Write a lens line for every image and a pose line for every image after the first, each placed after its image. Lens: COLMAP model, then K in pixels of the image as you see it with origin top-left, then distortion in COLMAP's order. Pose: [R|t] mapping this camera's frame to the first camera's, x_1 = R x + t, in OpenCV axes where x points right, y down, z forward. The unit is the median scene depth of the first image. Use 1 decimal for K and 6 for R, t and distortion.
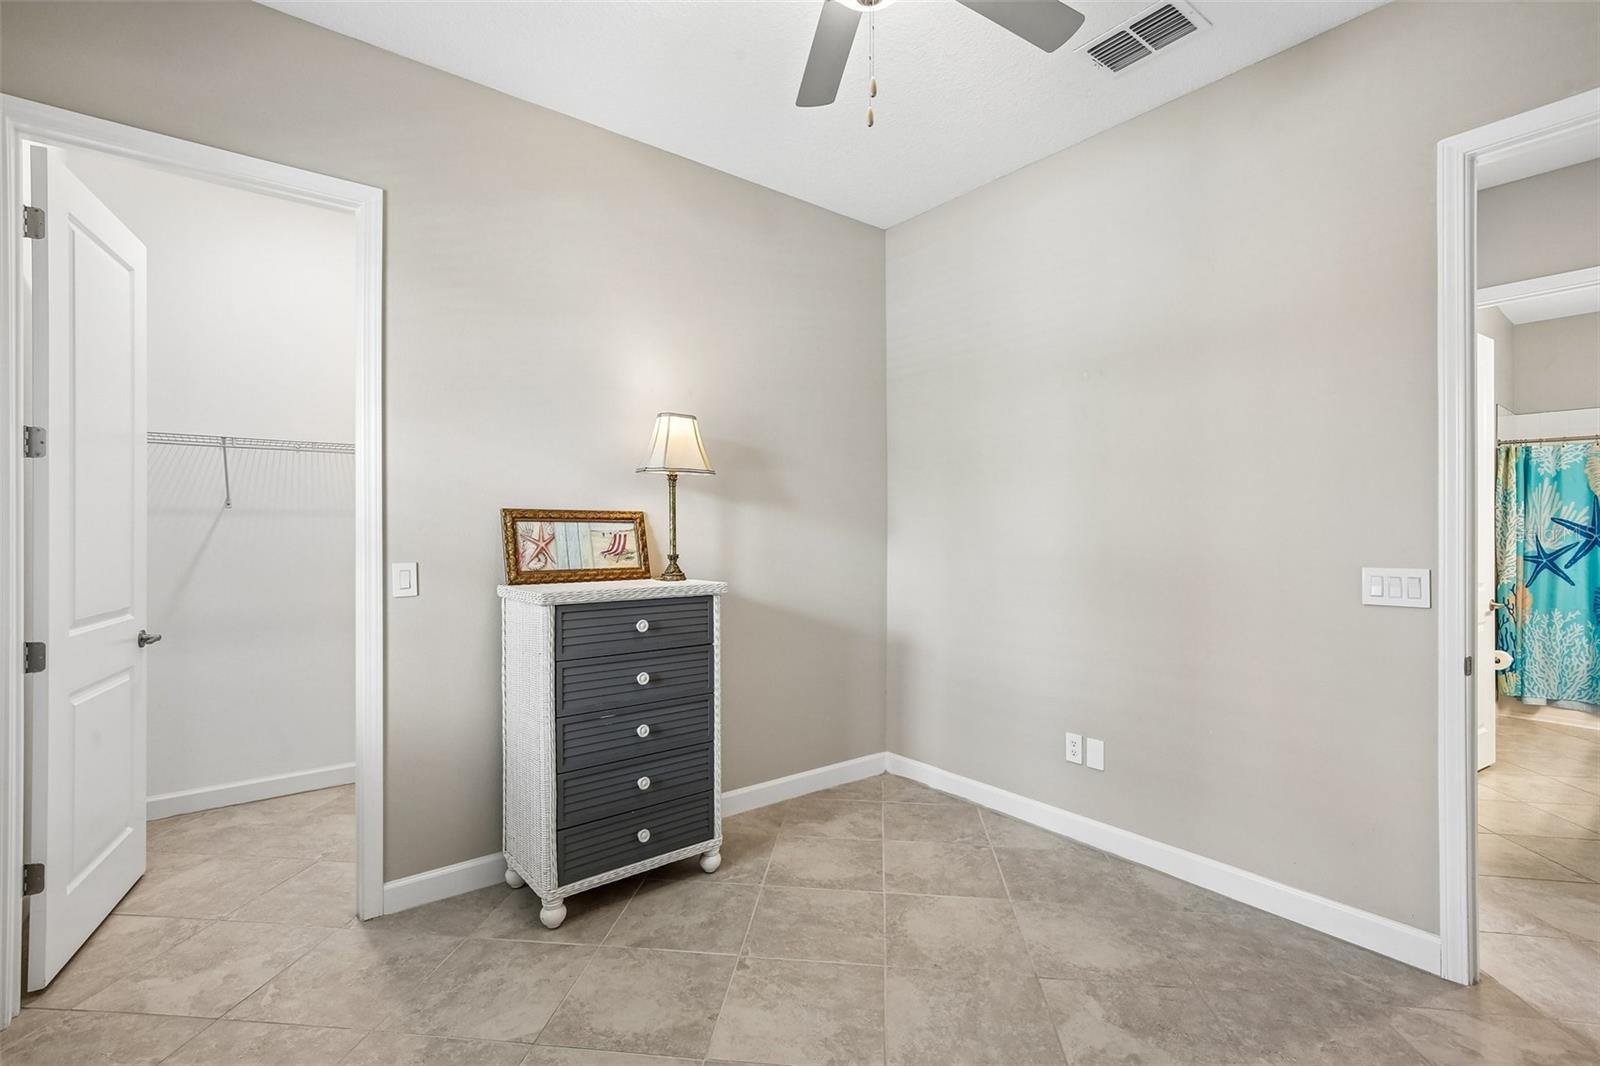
lens RADIAL K [[730.0, 0, 795.7], [0, 730.0, 533.6], [0, 0, 1]] dist [0.001723, 0.002310]
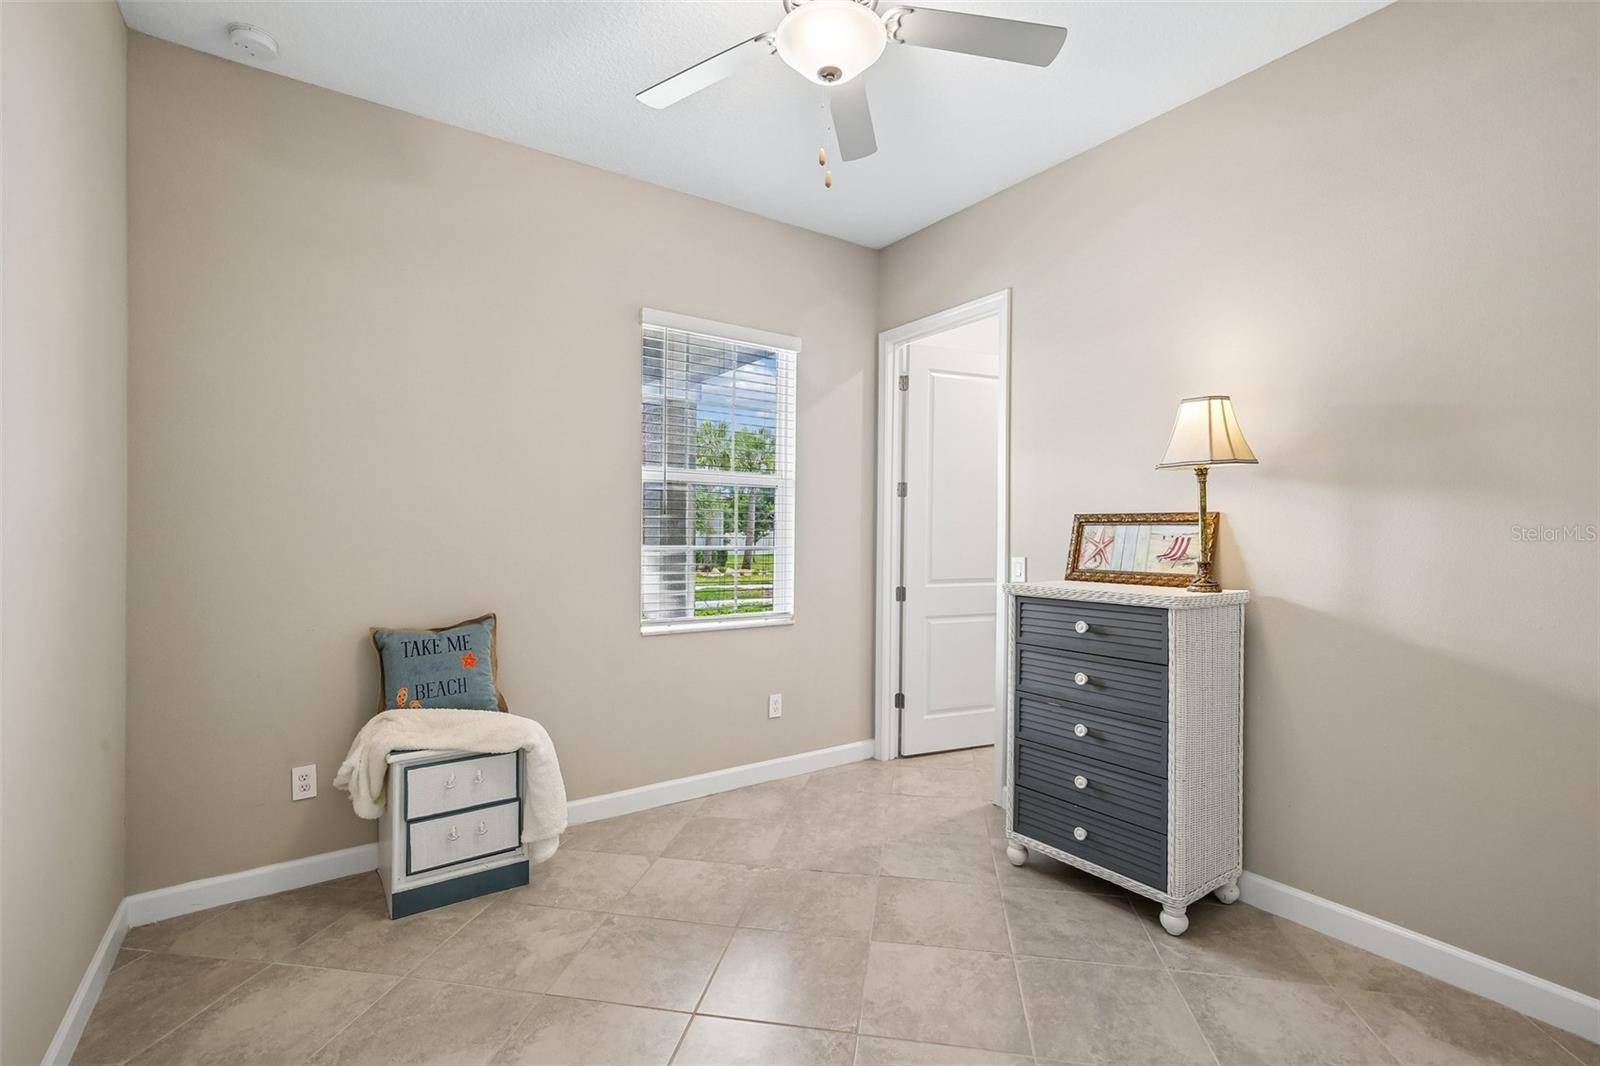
lens RADIAL K [[730.0, 0, 795.2], [0, 730.0, 537.8], [0, 0, 1]] dist [0.001723, 0.002310]
pose [[-0.065607, 0.005887, -0.997828, 0.771287], [-0.008404, 0.999944, 0.006452, -0.000855], [0.997810, 0.008809, -0.065554, 0.621733]]
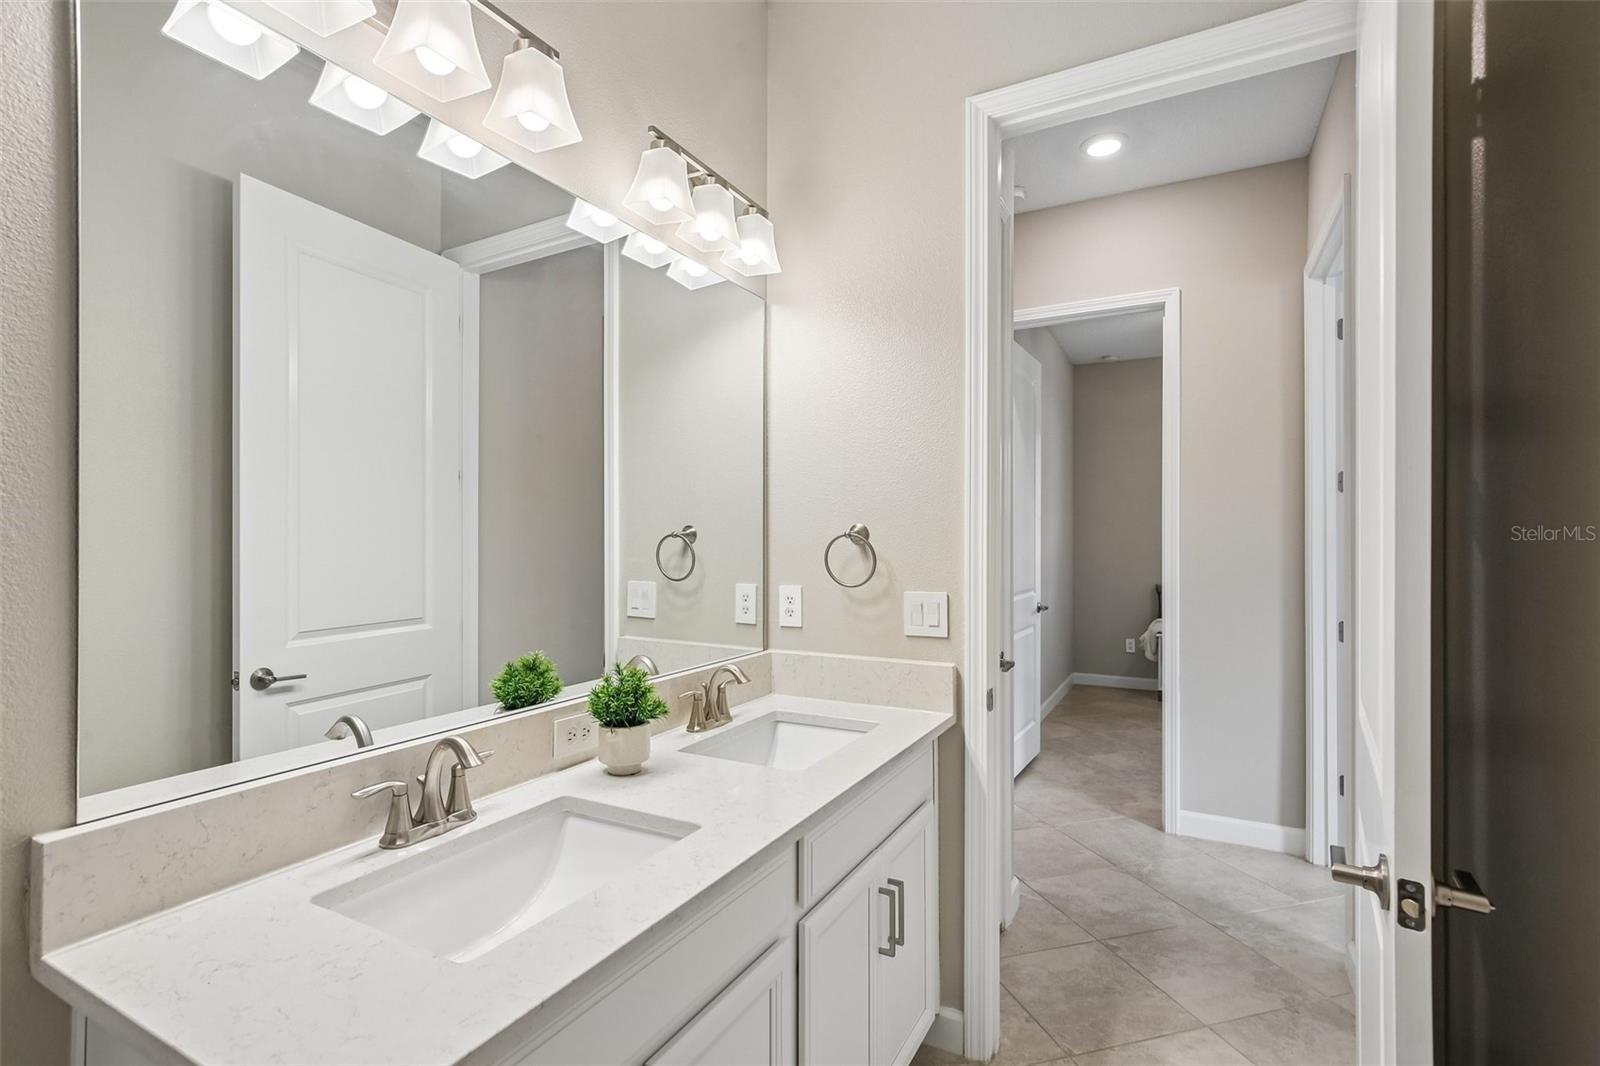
lens RADIAL K [[730.0, 0, 804.9], [0, 730.0, 535.2], [0, 0, 1]] dist [0.001723, 0.002310]
pose [[-0.916297, 0.006164, -0.400451, 1.765583], [0.006090, 0.999980, 0.001457, -0.031702], [0.400452, -0.001104, -0.916317, 1.665000]]
